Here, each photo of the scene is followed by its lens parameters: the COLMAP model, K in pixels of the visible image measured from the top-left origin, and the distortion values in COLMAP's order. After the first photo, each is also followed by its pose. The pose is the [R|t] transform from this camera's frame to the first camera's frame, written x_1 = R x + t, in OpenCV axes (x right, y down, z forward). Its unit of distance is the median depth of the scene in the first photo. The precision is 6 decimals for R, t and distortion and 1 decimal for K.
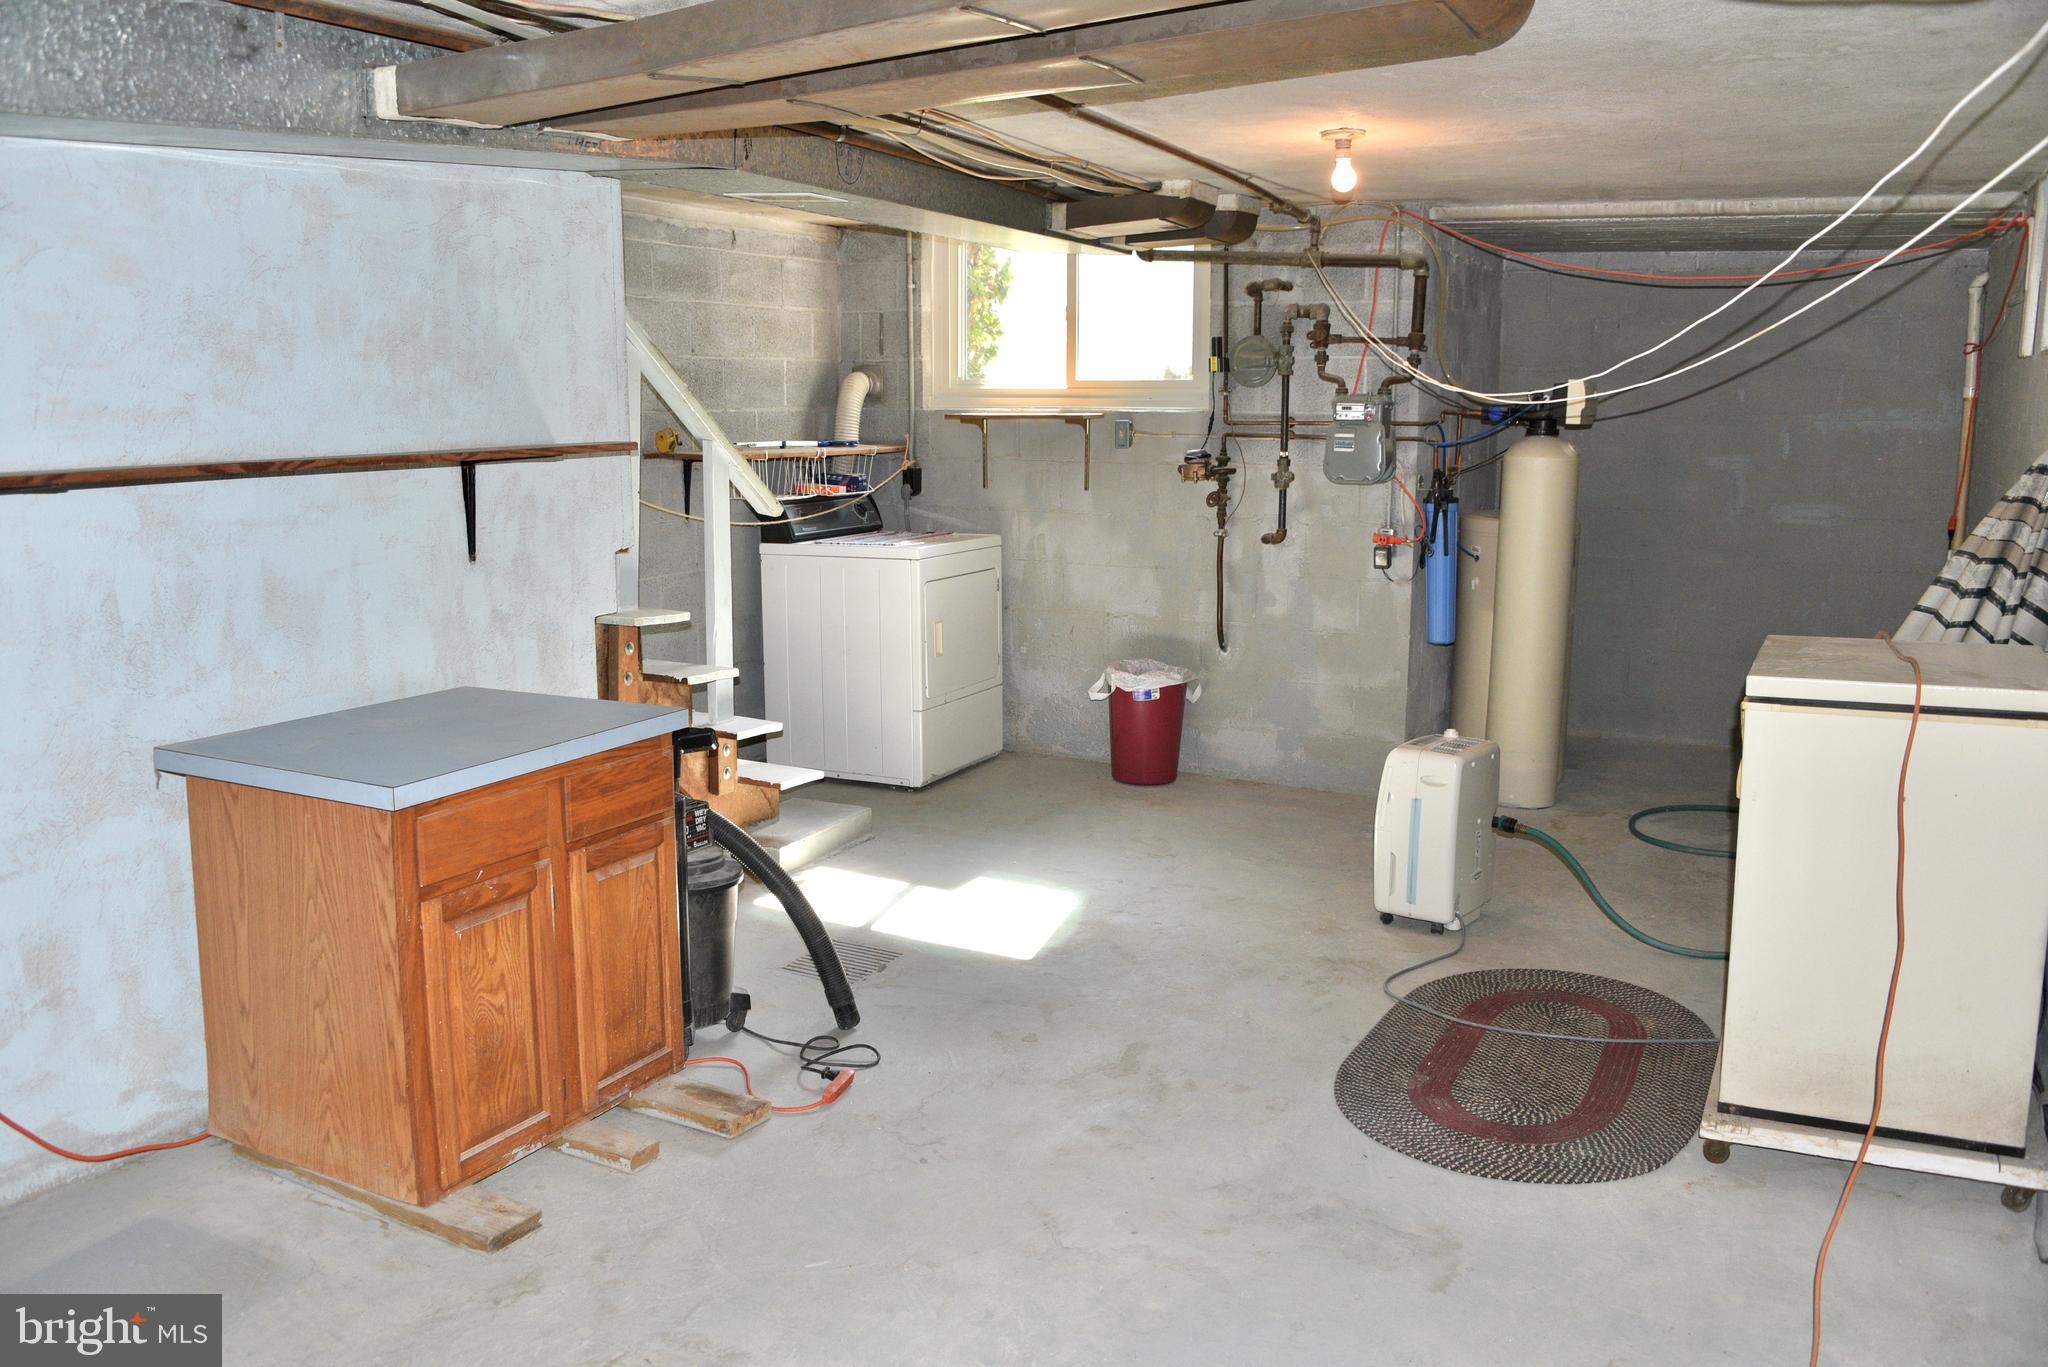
lens RADIAL K [[1667.4, 0, 1024.0], [0, 1667.4, 683.5], [0, 0, 1]] dist [-0.113524, 0.057702]
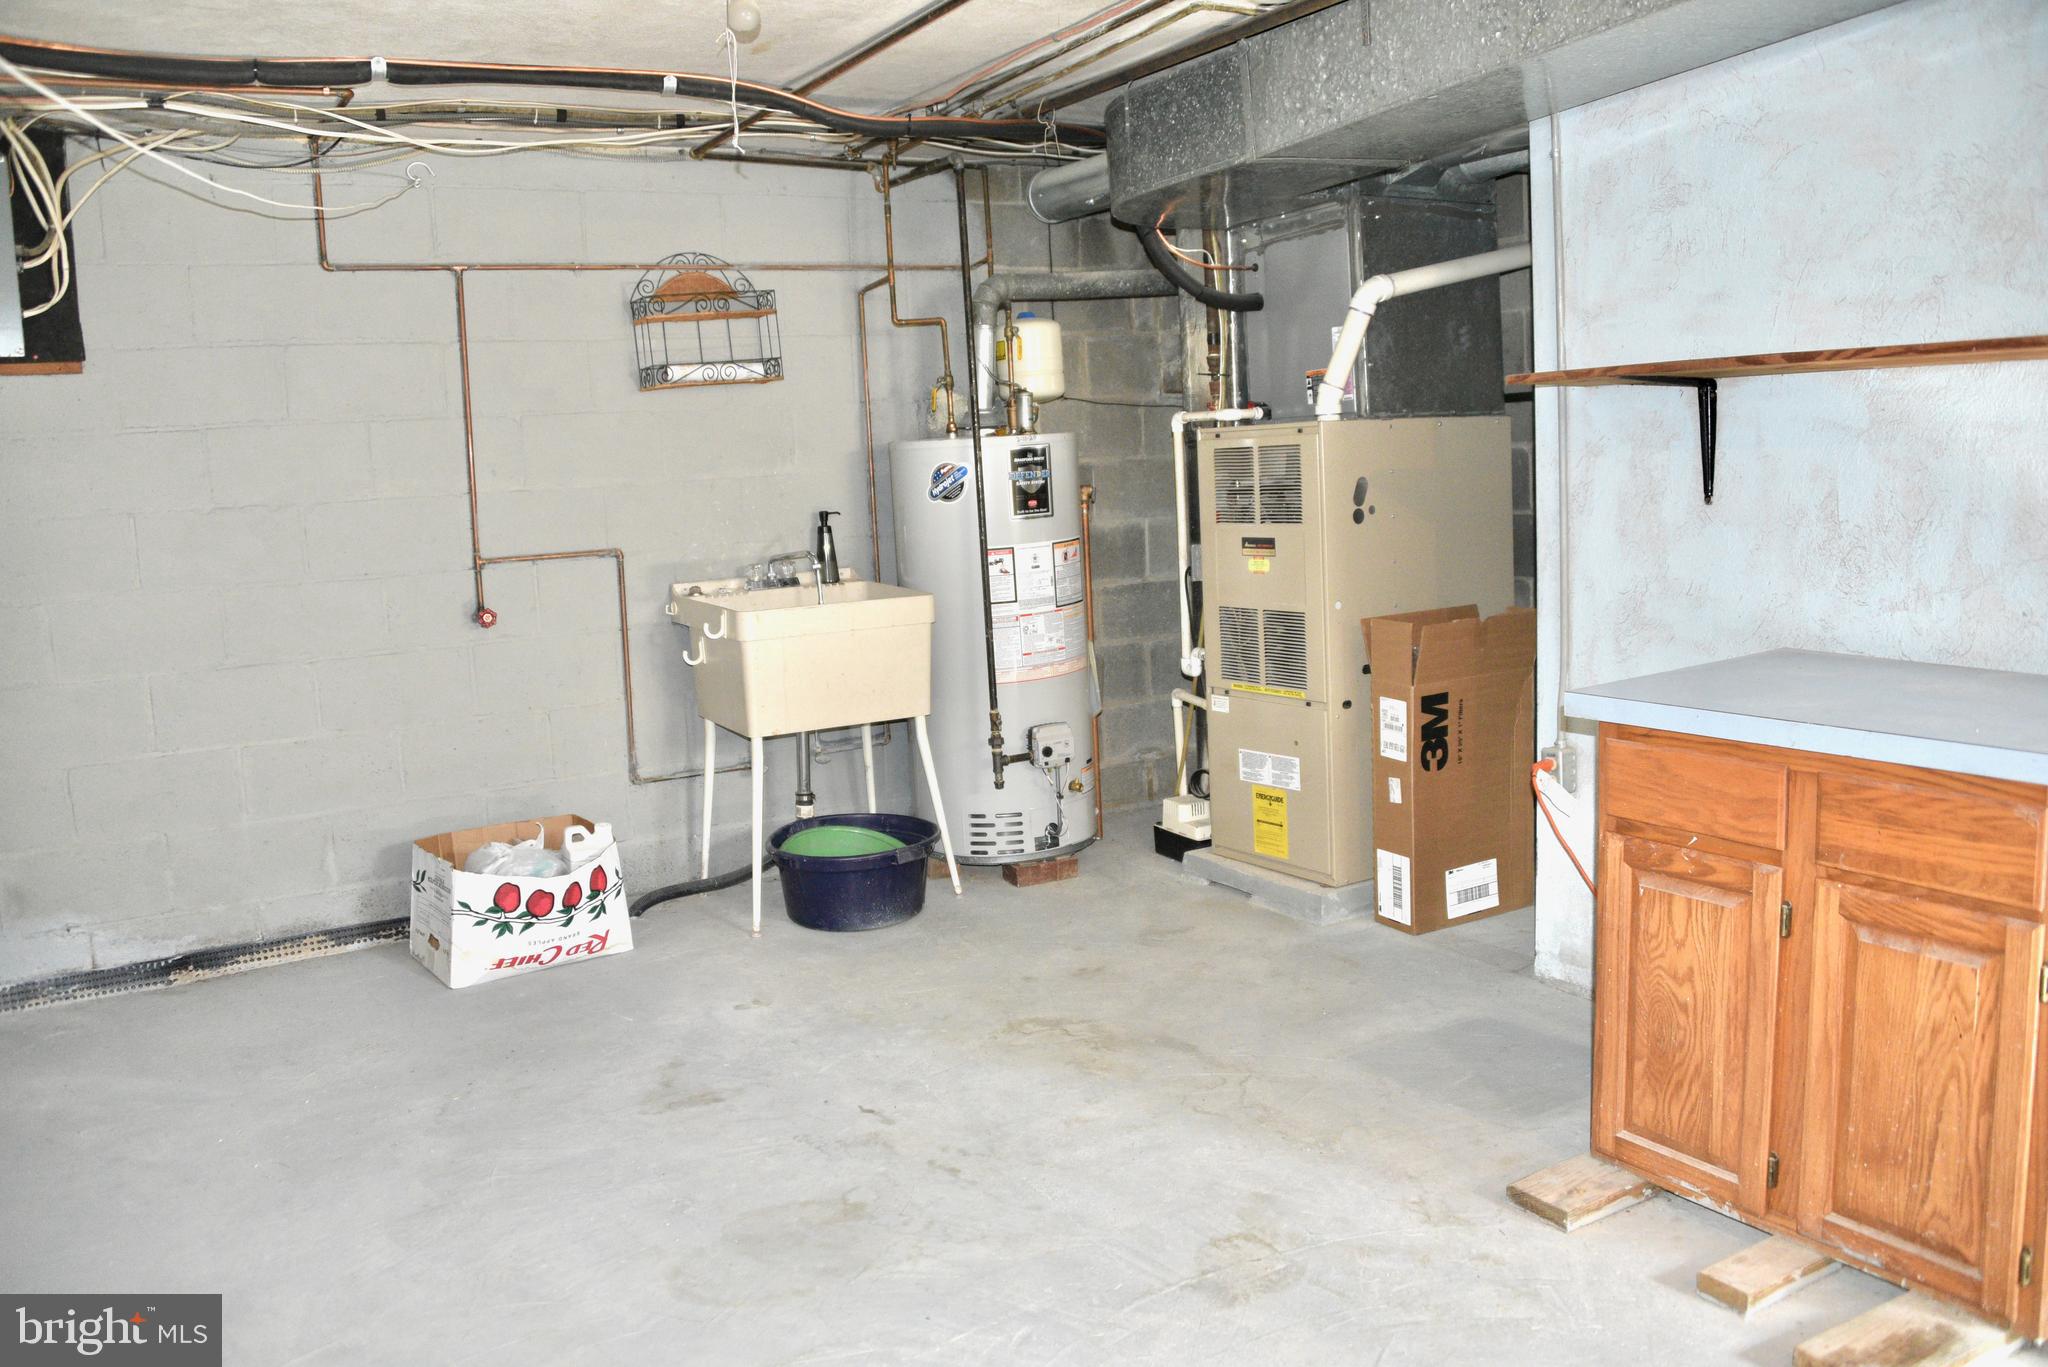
lens RADIAL K [[1667.4, 0, 1024.0], [0, 1667.4, 683.5], [0, 0, 1]] dist [-0.113524, 0.057702]
pose [[-0.529279, 0.137835, -0.837177, 0.530460], [-0.104141, 0.968701, 0.225329, -0.112700], [0.842032, 0.206446, -0.498359, 1.098450]]
